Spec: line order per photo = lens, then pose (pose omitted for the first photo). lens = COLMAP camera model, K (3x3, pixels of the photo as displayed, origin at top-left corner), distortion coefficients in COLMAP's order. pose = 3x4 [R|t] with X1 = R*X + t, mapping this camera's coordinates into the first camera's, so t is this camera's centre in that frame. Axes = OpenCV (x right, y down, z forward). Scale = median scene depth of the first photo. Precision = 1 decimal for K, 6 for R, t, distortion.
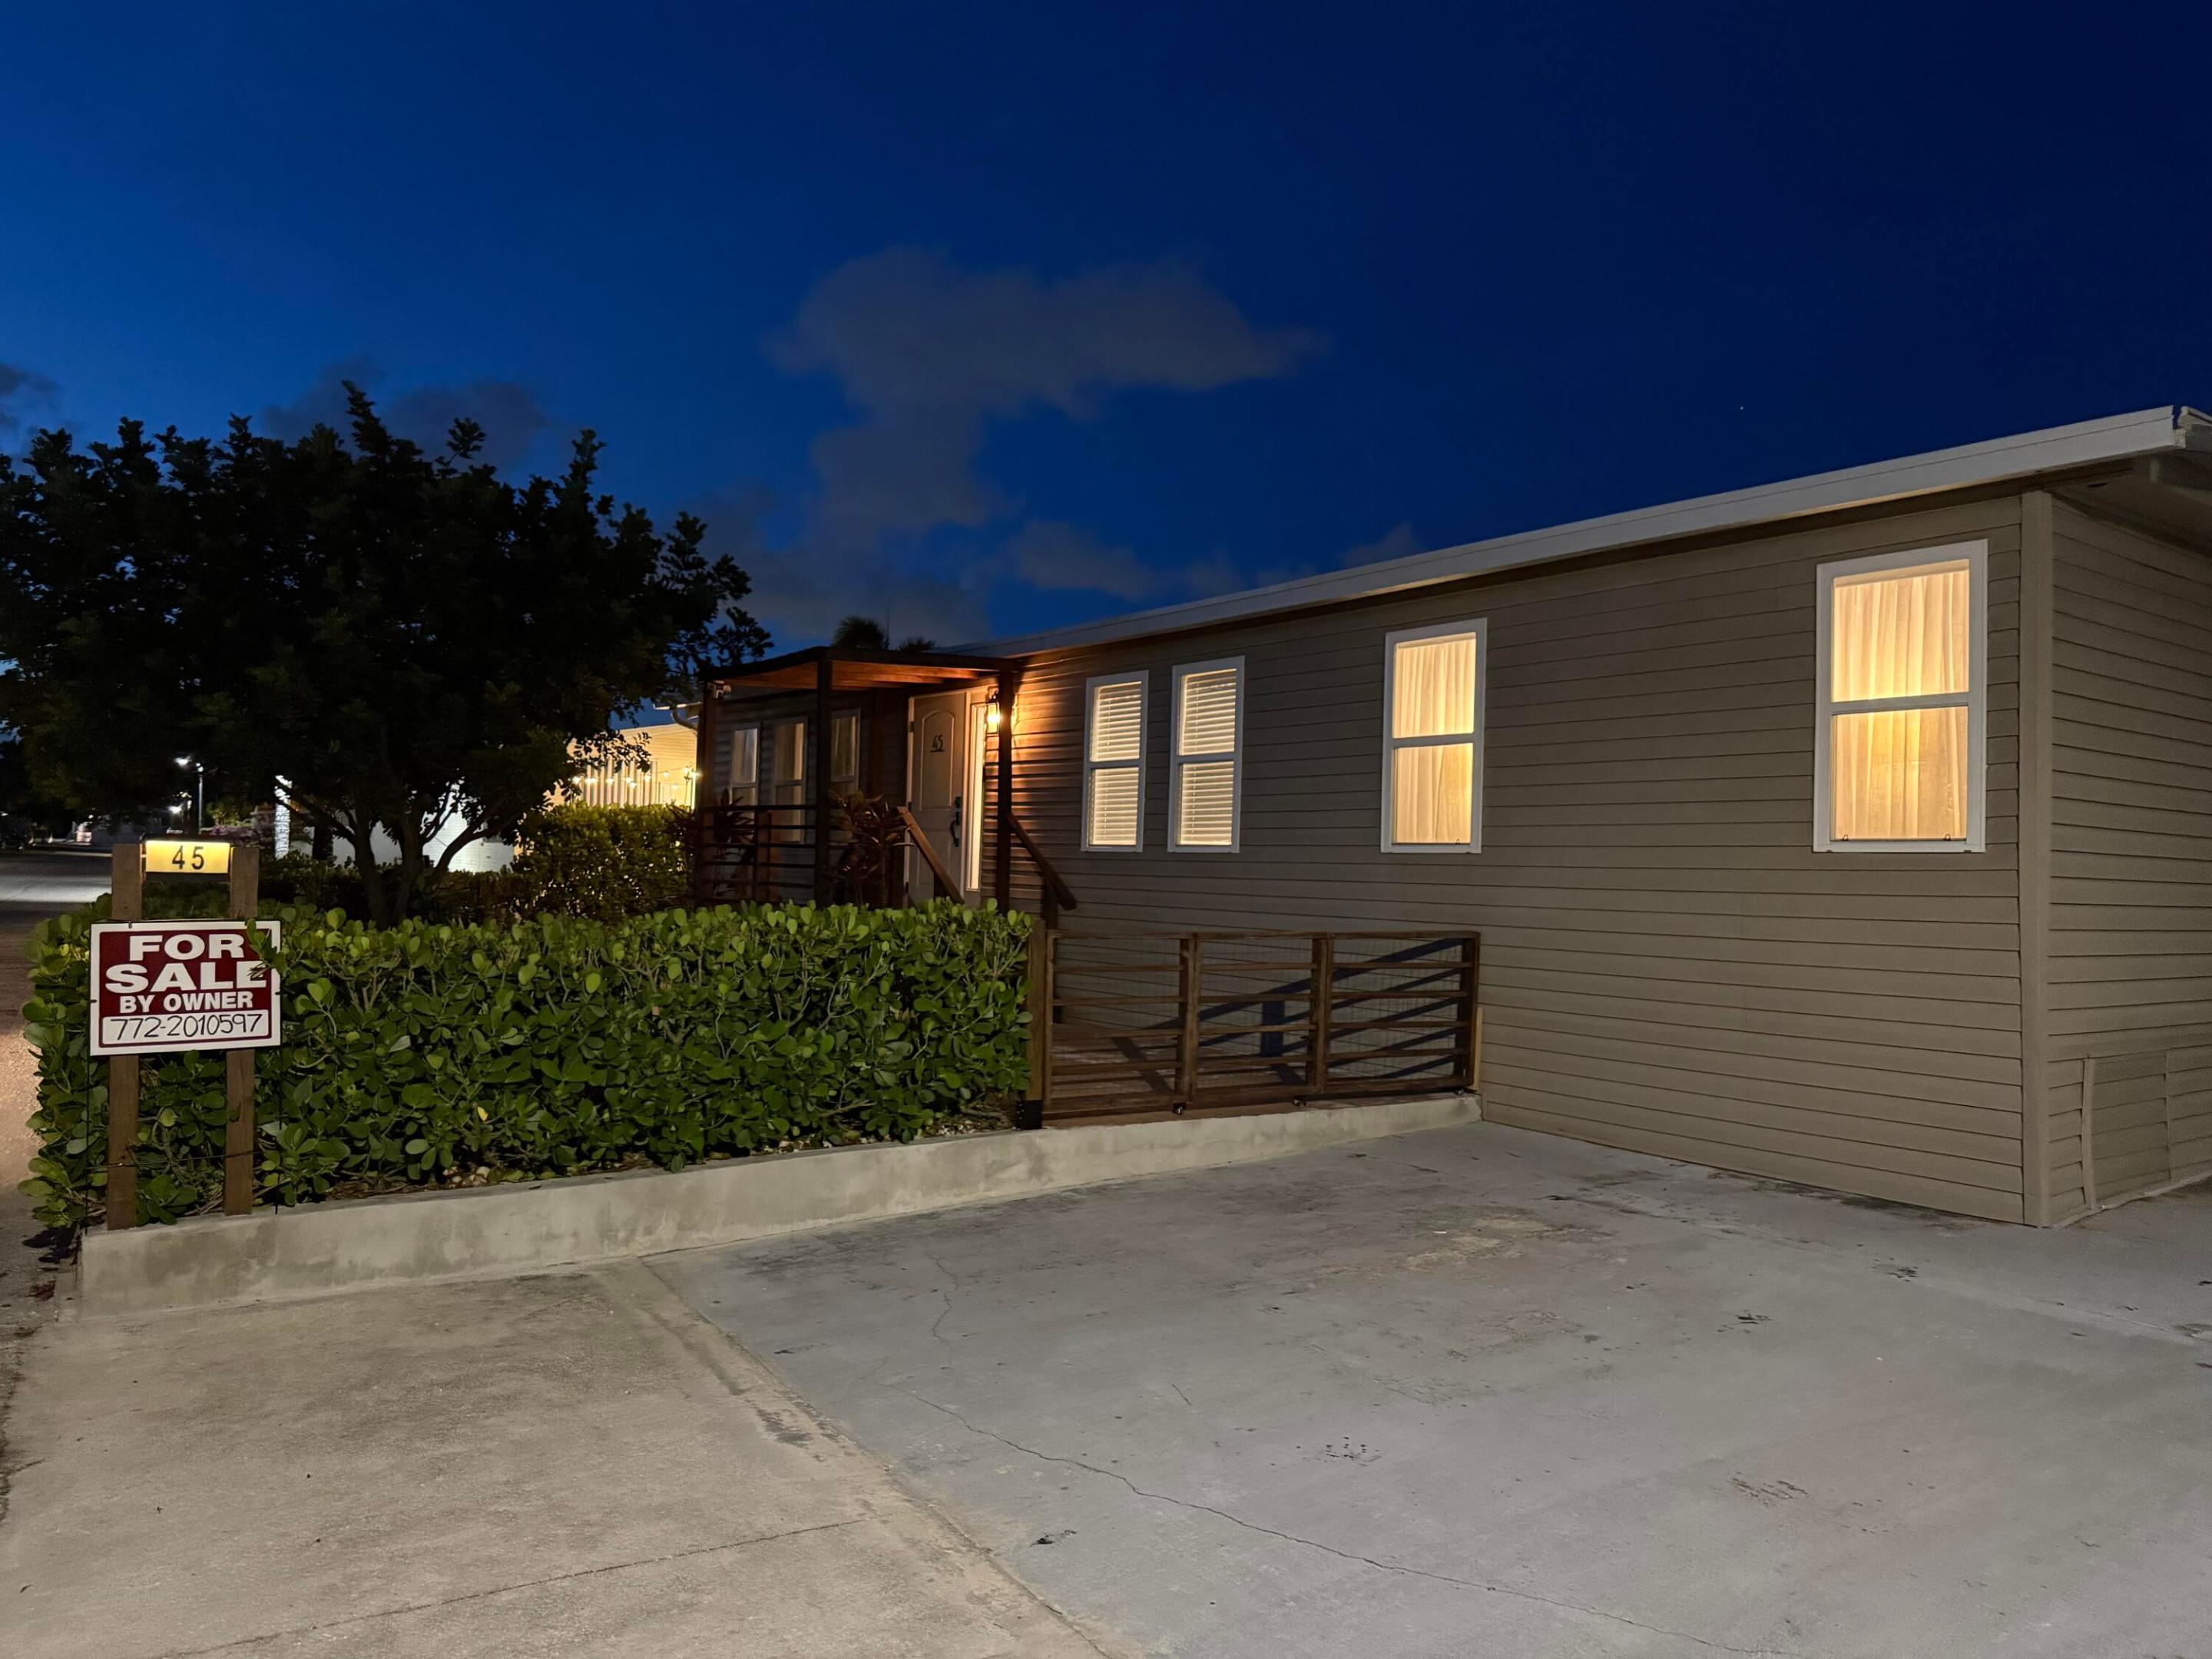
lens RADIAL K [[1572.0, 0, 1106.6], [0, 1572.0, 823.9], [0, 0, 1]] dist [0.025736, -0.050152]
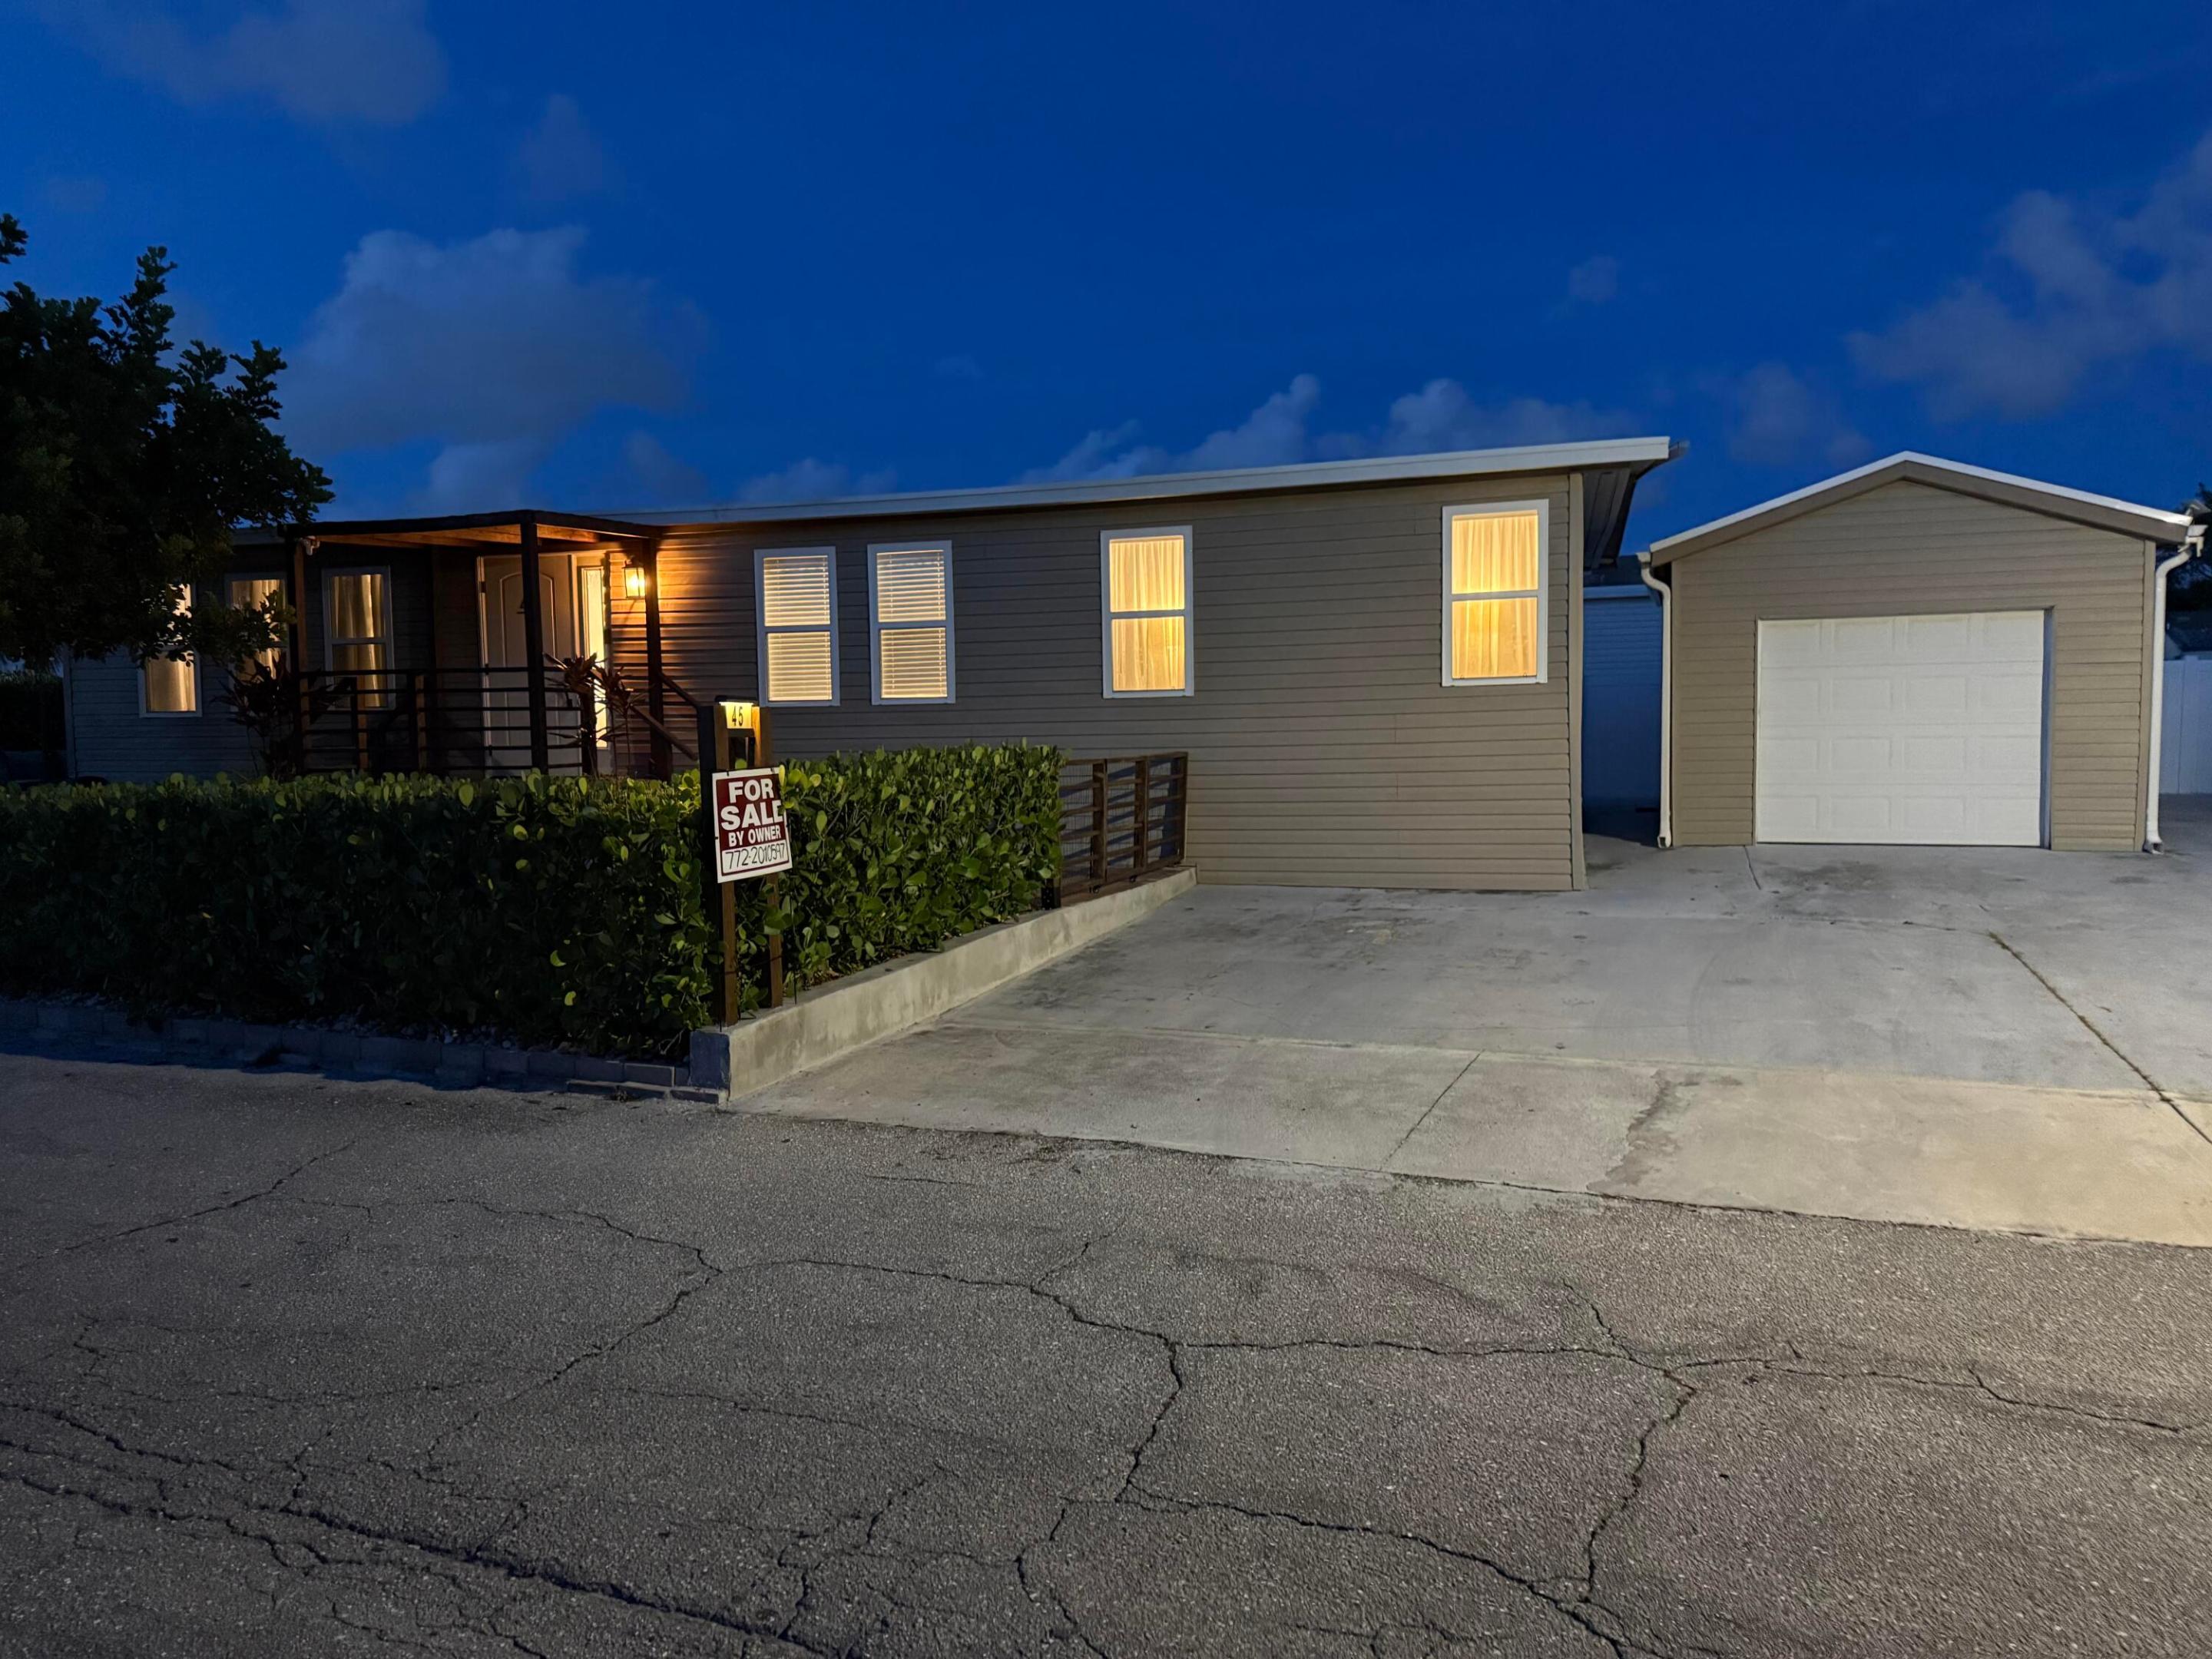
lens RADIAL K [[1572.0, 0, 1112.0], [0, 1572.0, 844.2], [0, 0, 1]] dist [0.025736, -0.050152]
pose [[0.797688, -0.080168, 0.597719, -0.656648], [0.017414, 0.993774, 0.110049, -0.005090], [-0.602819, -0.077376, 0.794117, -0.074886]]
